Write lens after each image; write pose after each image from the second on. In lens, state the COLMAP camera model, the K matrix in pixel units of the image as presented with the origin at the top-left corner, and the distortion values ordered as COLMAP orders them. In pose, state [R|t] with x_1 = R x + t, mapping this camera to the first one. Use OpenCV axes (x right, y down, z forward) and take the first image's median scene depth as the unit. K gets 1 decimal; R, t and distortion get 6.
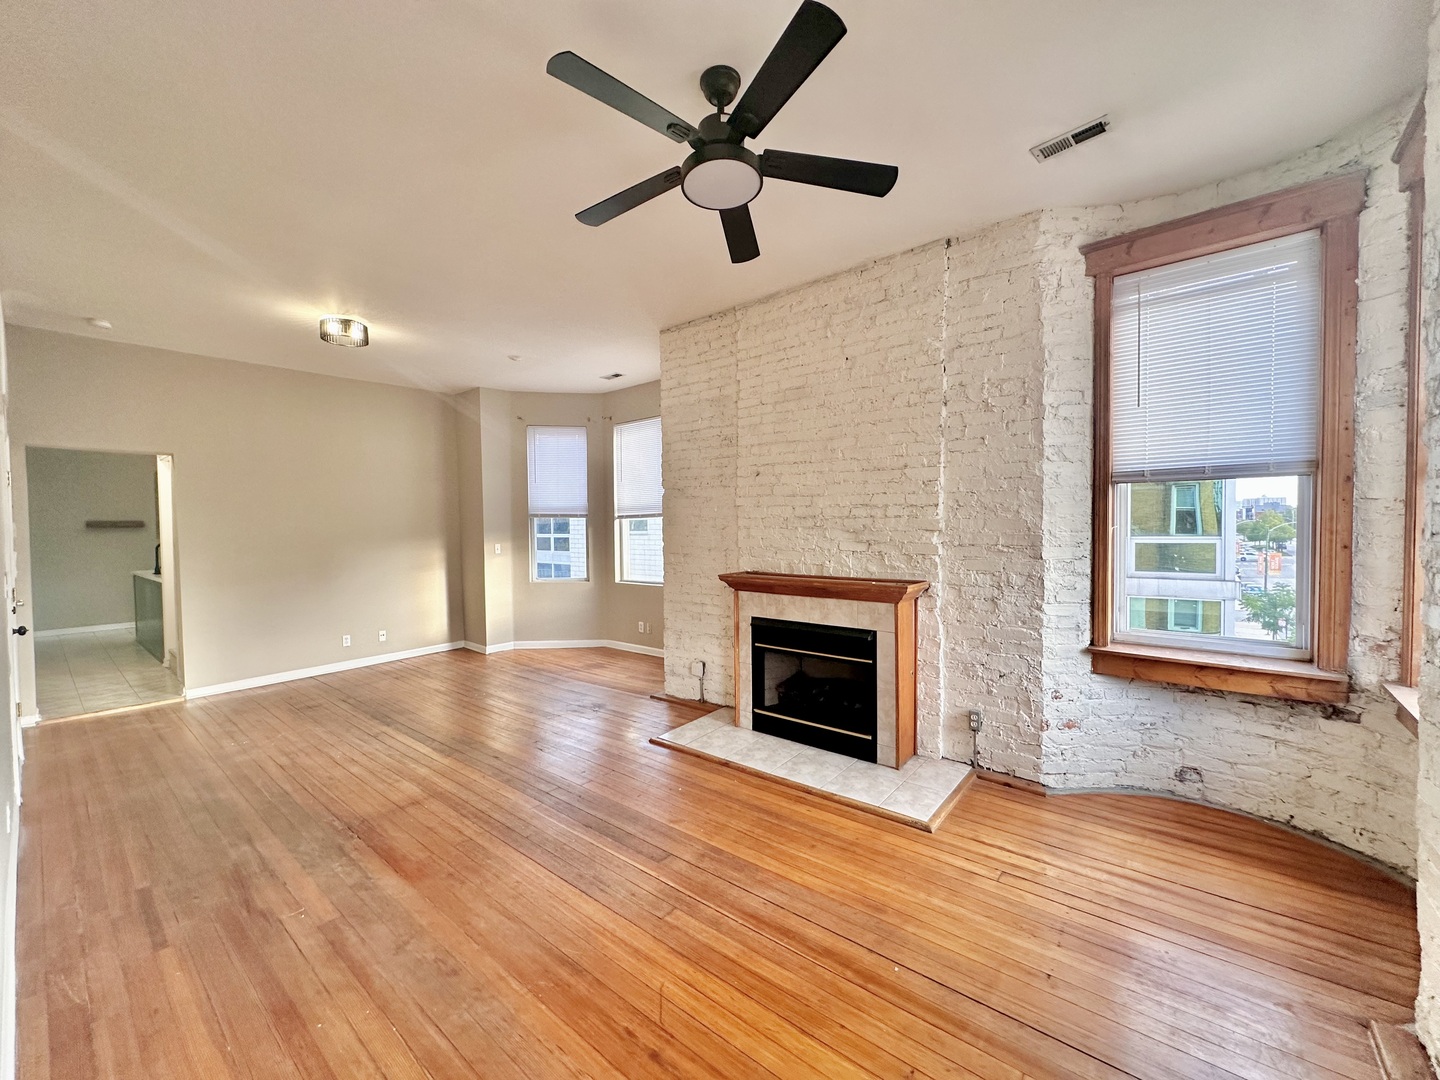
lens RADIAL K [[572.6, 0, 720.9], [0, 572.6, 540.5], [0, 0, 1]] dist [-0.000820, 0.000045]
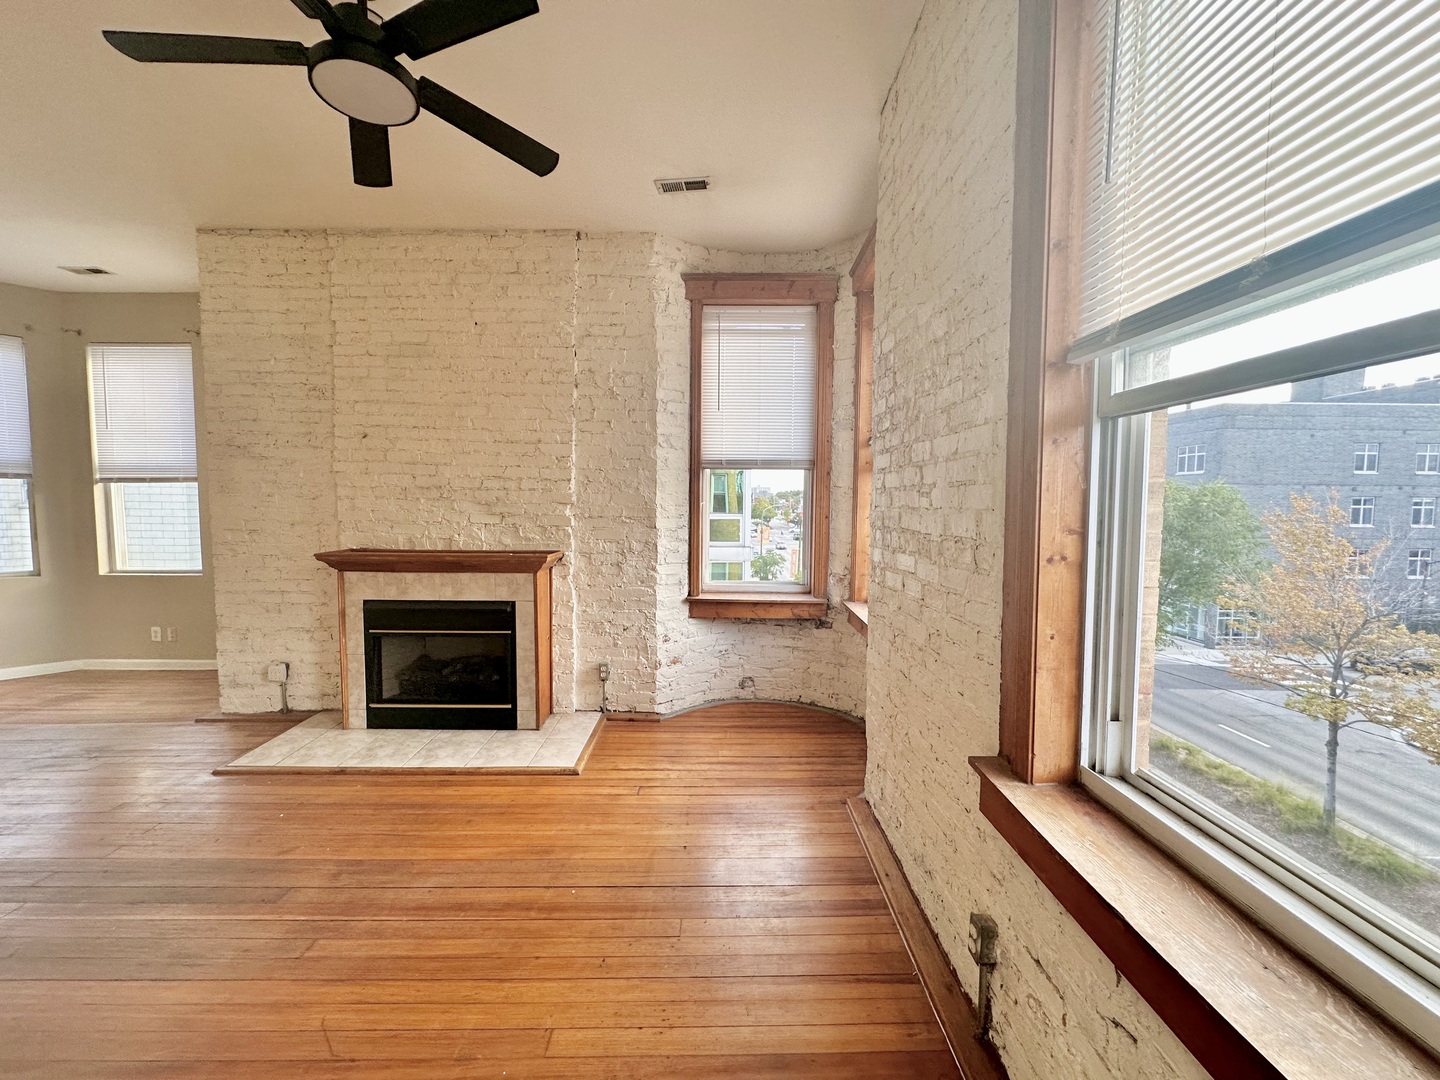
lens RADIAL K [[572.6, 0, 719.1], [0, 572.6, 540.4], [0, 0, 1]] dist [-0.000820, 0.000045]
pose [[0.770797, -0.024176, 0.636621, -0.098297], [-0.000141, 0.999273, 0.038119, 0.011299], [-0.637080, -0.029472, 0.770234, -0.013466]]
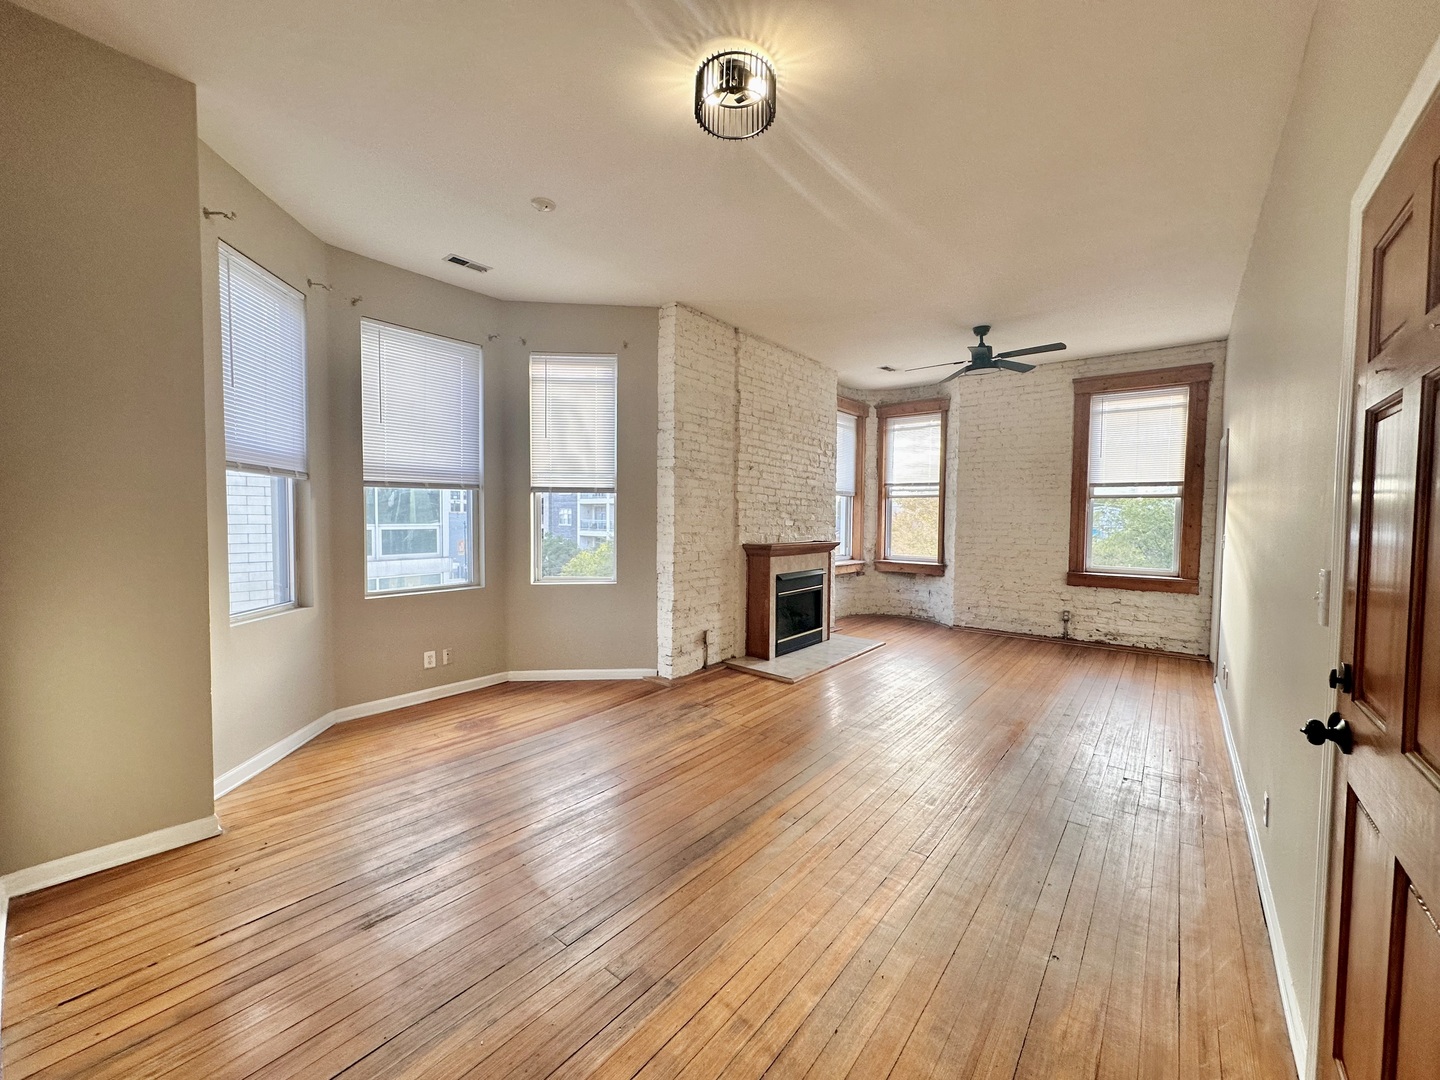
lens RADIAL K [[572.6, 0, 722.9], [0, 572.6, 540.0], [0, 0, 1]] dist [-0.000820, 0.000045]
pose [[-0.014639, -0.028889, 0.999475, -1.585931], [0.016444, 0.999440, 0.029129, 0.009985], [-0.999758, 0.016862, -0.014156, 1.387887]]
